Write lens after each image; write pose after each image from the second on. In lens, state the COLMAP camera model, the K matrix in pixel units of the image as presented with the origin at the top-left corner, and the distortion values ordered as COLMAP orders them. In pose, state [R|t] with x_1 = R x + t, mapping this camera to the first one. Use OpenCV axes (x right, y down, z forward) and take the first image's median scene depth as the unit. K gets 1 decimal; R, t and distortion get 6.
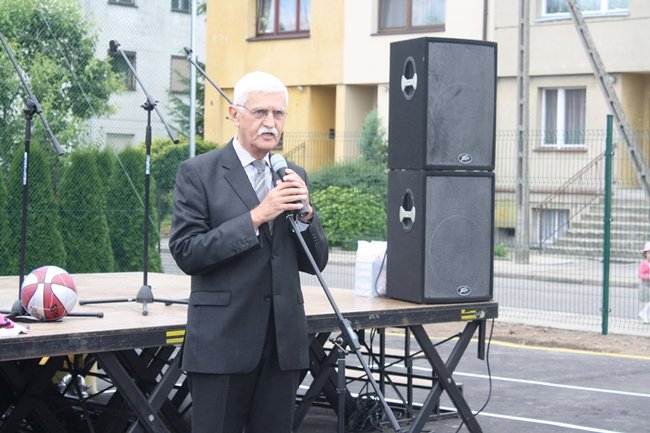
lens RADIAL K [[1633.3, 0, 328.0], [0, 1633.3, 218.4], [0, 0, 1]] dist [0.140029, 0.000000]
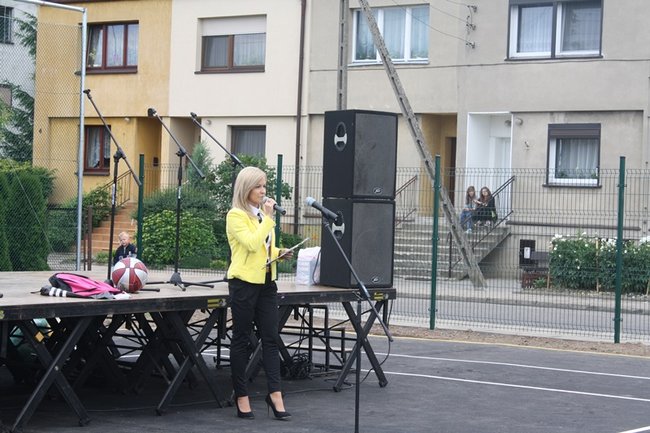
lens RADIAL K [[1633.3, 0, 323.9], [0, 1633.3, 215.1], [0, 0, 1]] dist [0.140029, 0.000000]
pose [[0.990943, 0.013039, 0.133649, -0.155695], [-0.010653, 0.999771, -0.018559, 0.012782], [-0.133860, 0.016967, 0.990855, -0.446320]]
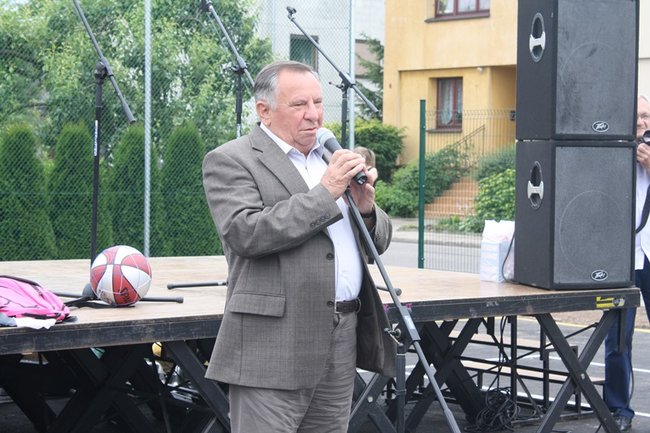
lens RADIAL K [[1633.3, 0, 325.9], [0, 1633.3, 215.7], [0, 0, 1]] dist [0.140029, 0.000000]
pose [[0.992857, -0.000641, -0.119311, 0.039893], [0.001440, 0.999977, 0.006614, 0.005345], [0.119304, -0.006739, 0.992835, 0.092647]]
